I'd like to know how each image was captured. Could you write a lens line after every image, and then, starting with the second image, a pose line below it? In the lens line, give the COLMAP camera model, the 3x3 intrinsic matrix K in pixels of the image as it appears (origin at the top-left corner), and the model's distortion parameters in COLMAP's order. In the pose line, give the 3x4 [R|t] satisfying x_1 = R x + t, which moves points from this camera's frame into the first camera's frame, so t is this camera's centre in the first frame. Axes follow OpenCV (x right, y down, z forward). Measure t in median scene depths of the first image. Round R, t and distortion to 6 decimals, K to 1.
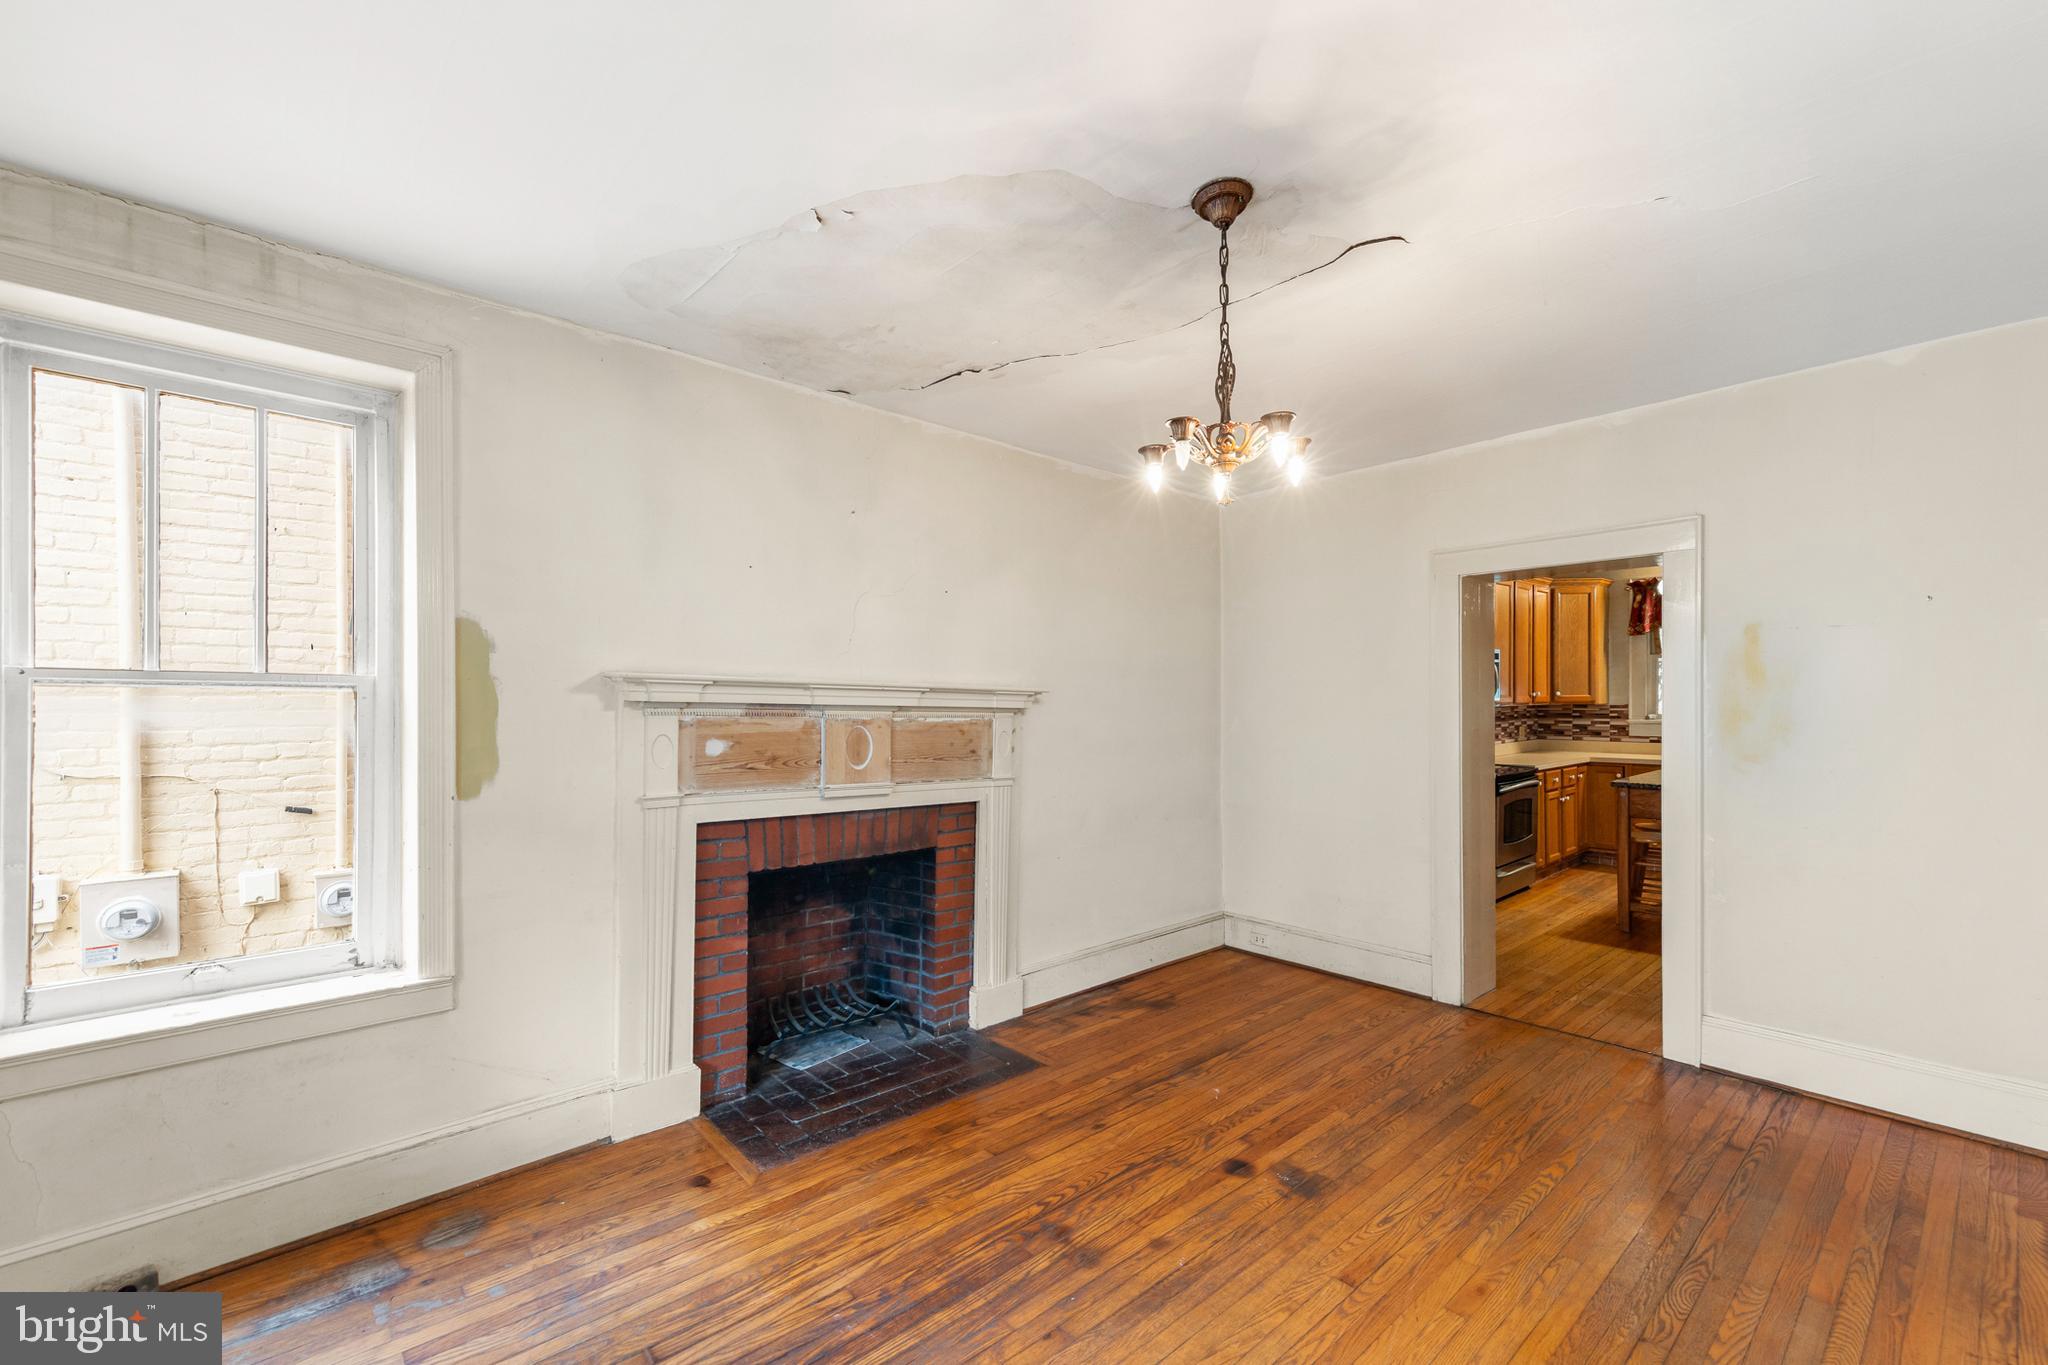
lens RADIAL K [[869.4, 0, 1033.3], [0, 869.4, 694.4], [0, 0, 1]] dist [0.008141, 0.000051]
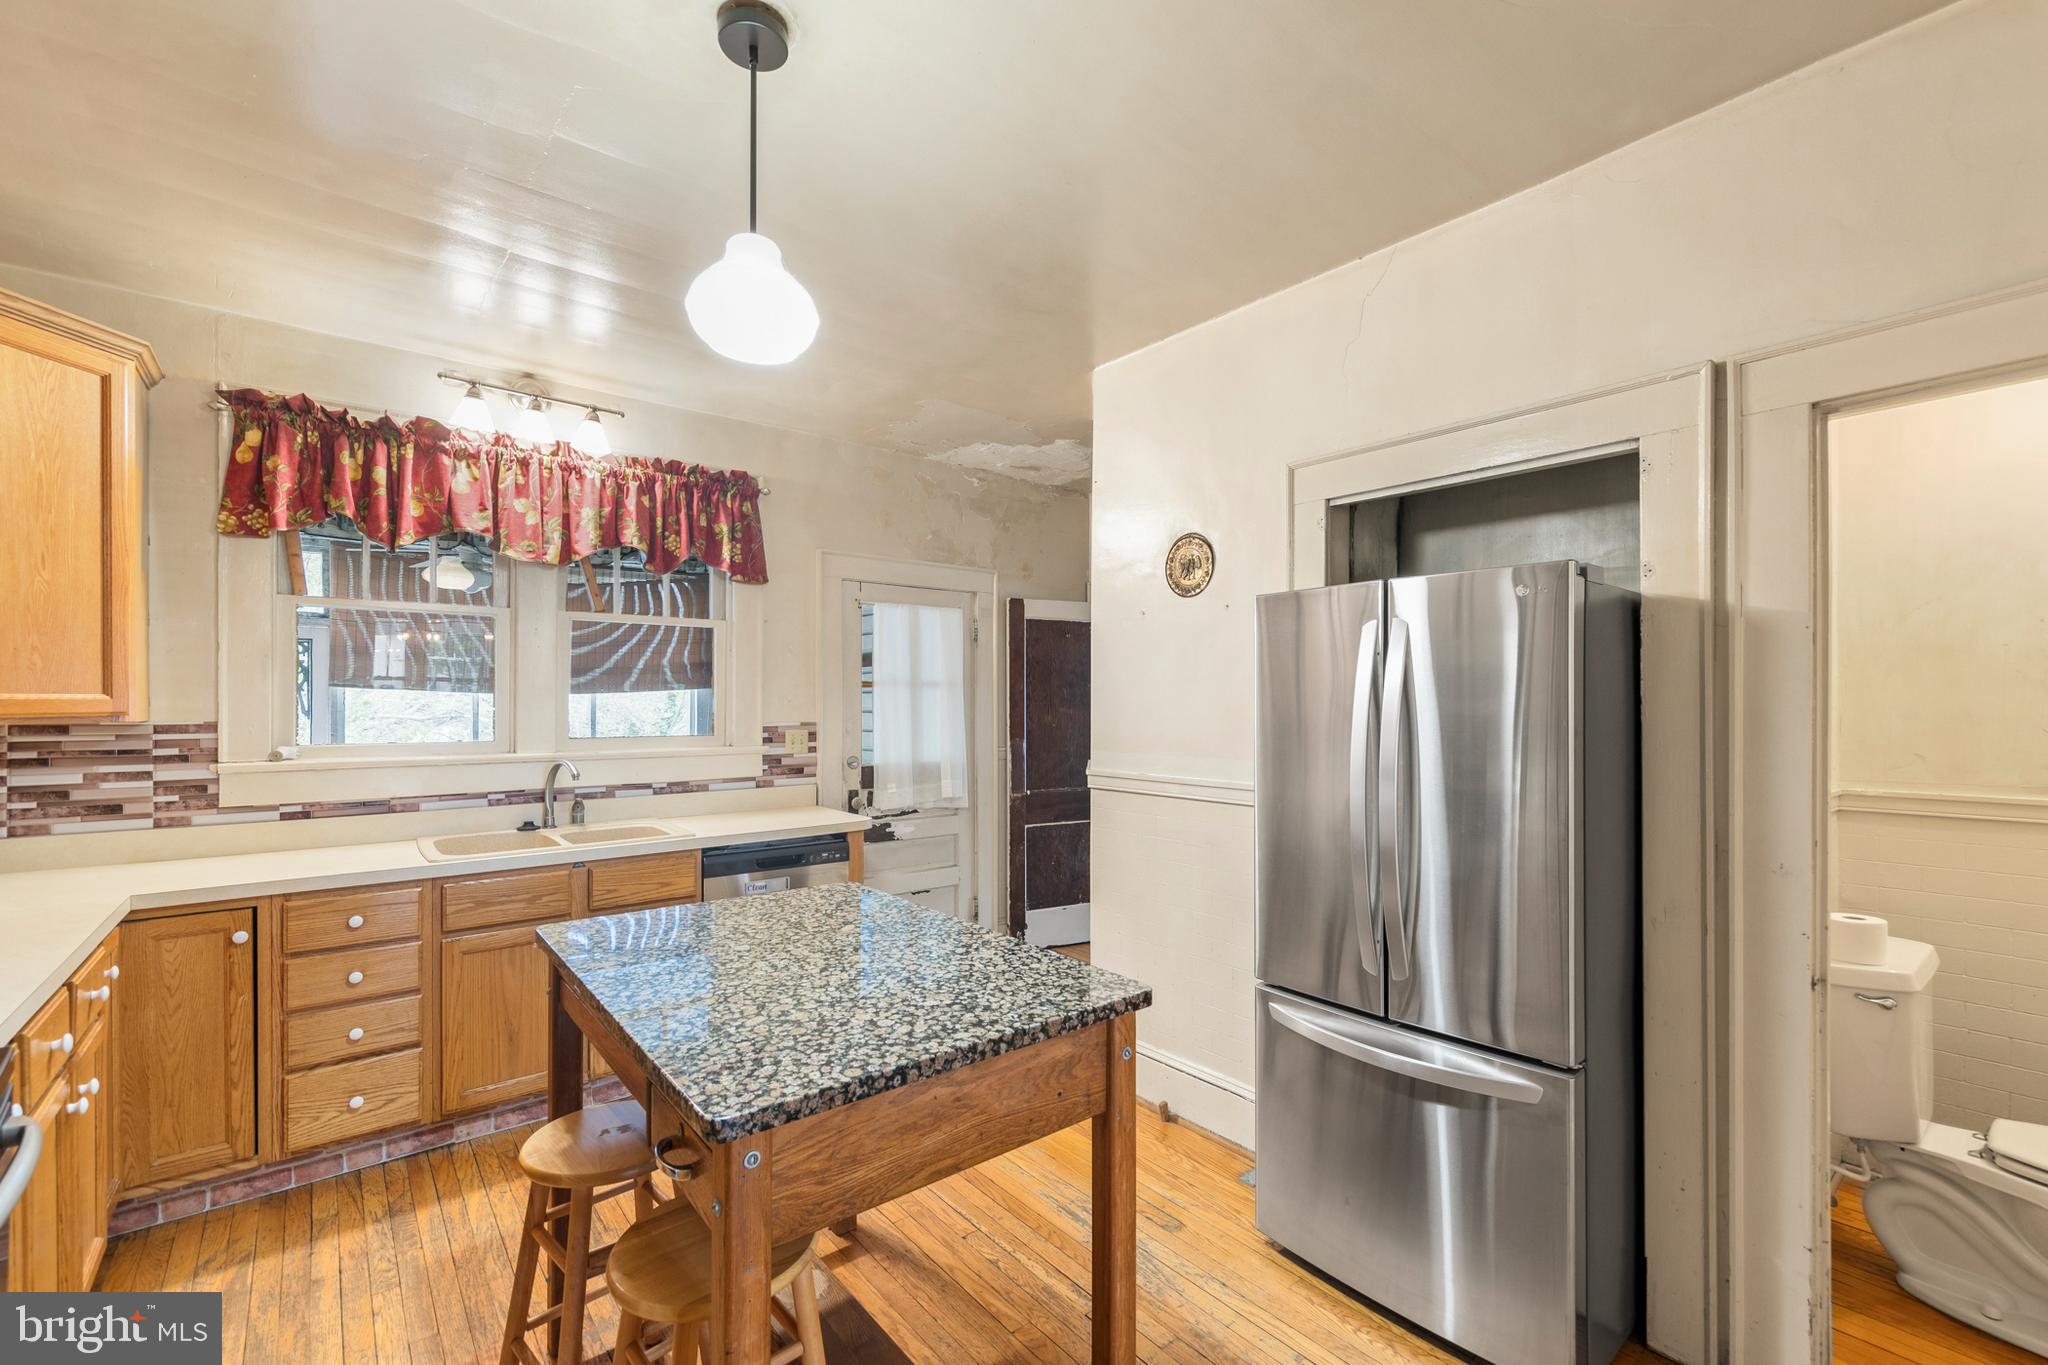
lens RADIAL K [[869.4, 0, 1030.7], [0, 869.4, 703.2], [0, 0, 1]] dist [0.008141, 0.000051]
pose [[0.049229, 0.002230, 0.998785, 0.326413], [-0.004344, 0.999989, -0.002019, 0.002569], [-0.998778, -0.004239, 0.049238, 0.631691]]
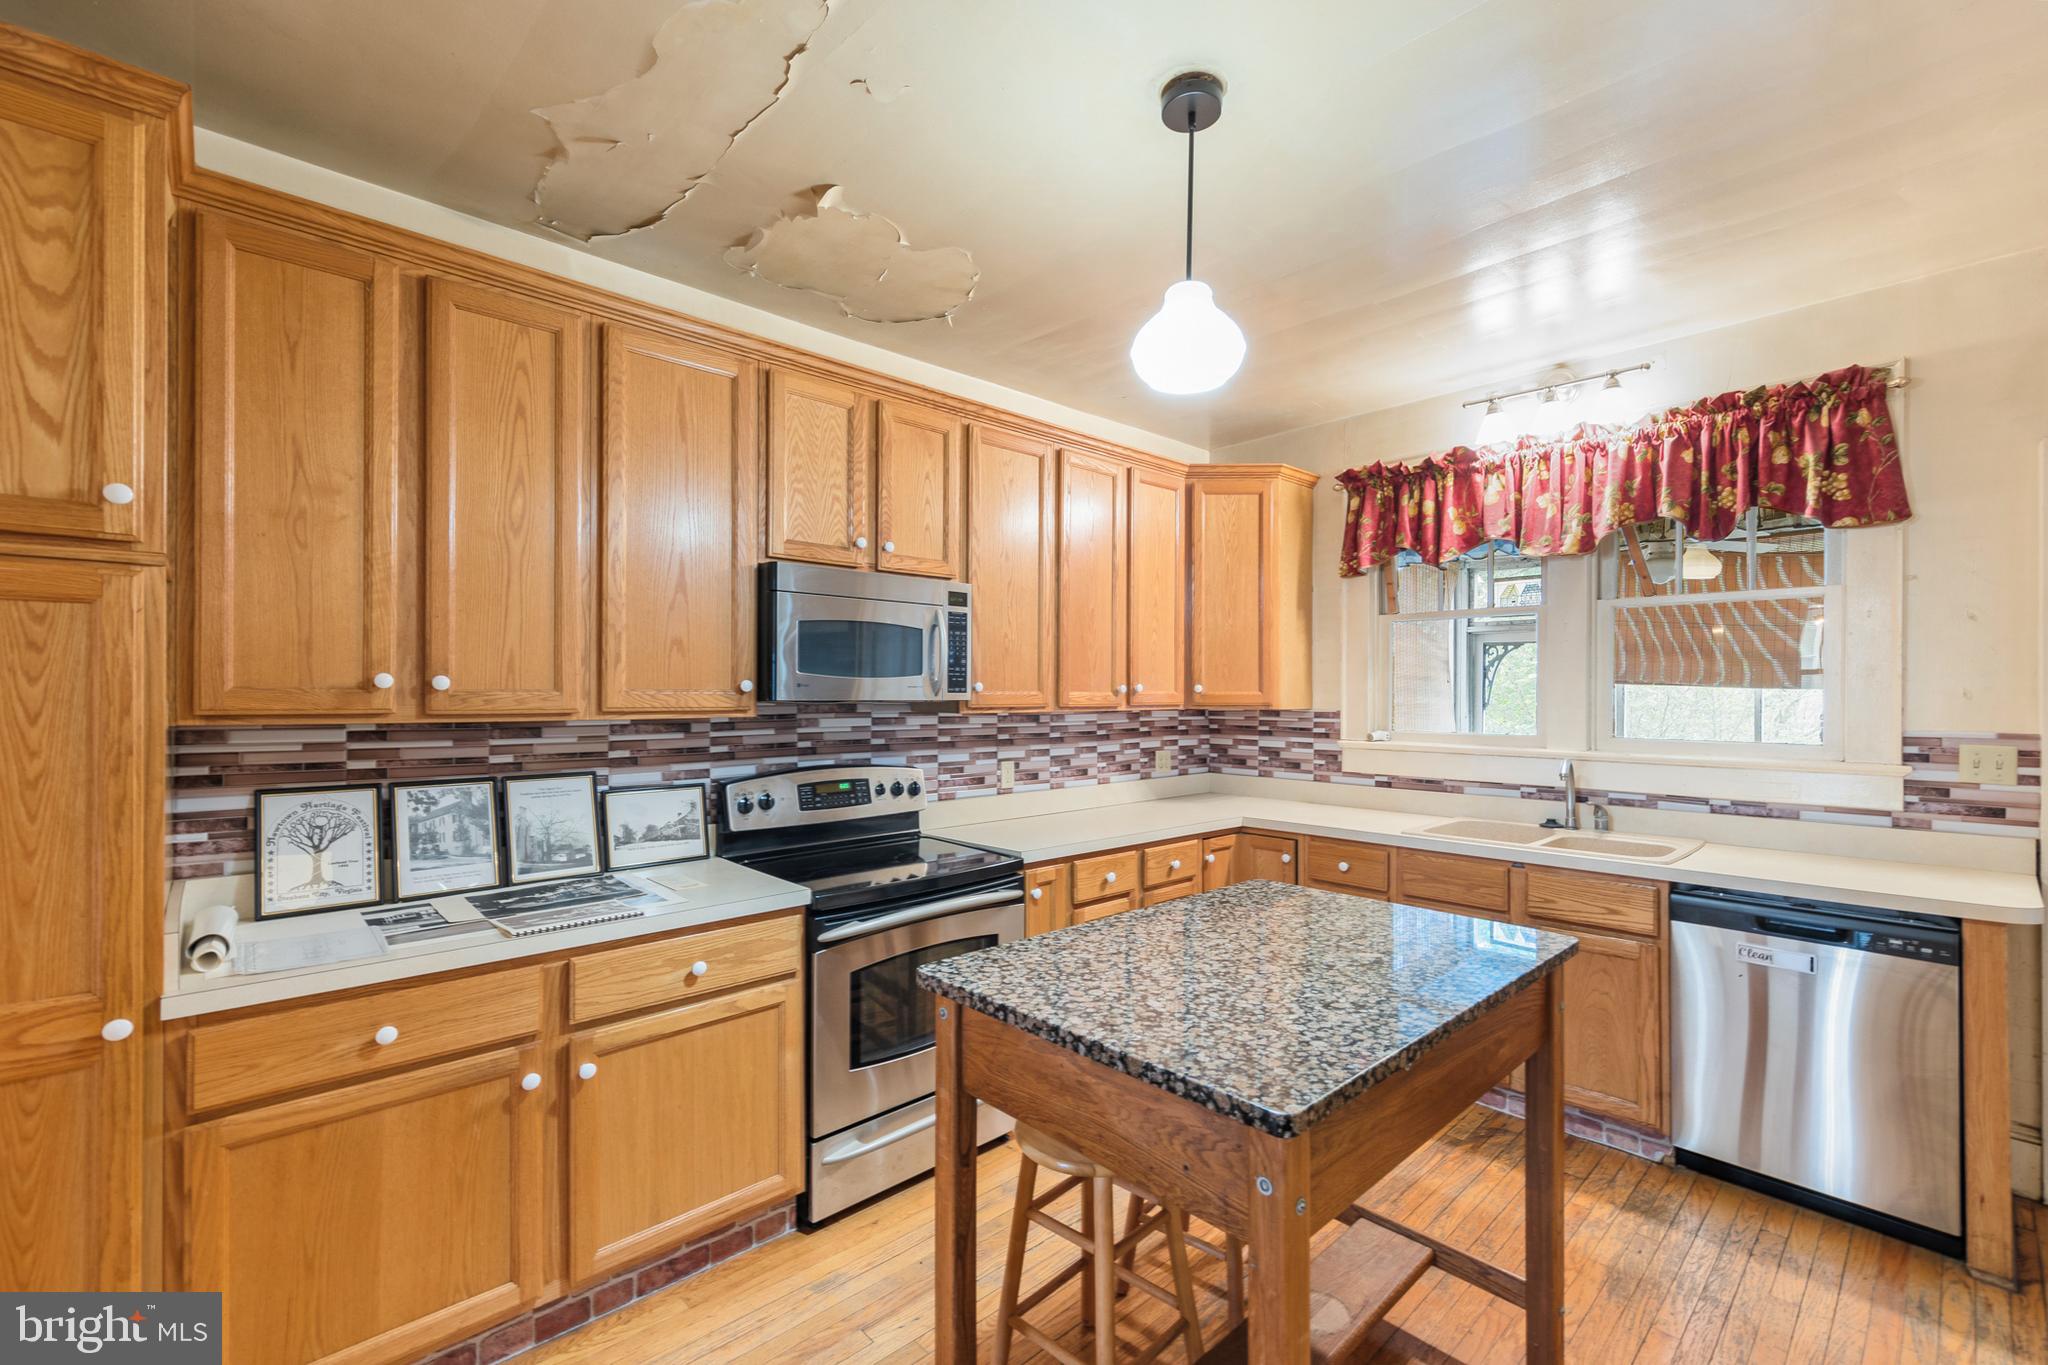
lens RADIAL K [[869.4, 0, 1024.9], [0, 869.4, 686.5], [0, 0, 1]] dist [0.008141, 0.000051]
pose [[0.999841, 0.008054, 0.015938, 0.480240], [-0.007968, 0.999953, -0.005491, 0.001120], [-0.015981, 0.005363, 0.999858, 0.480000]]
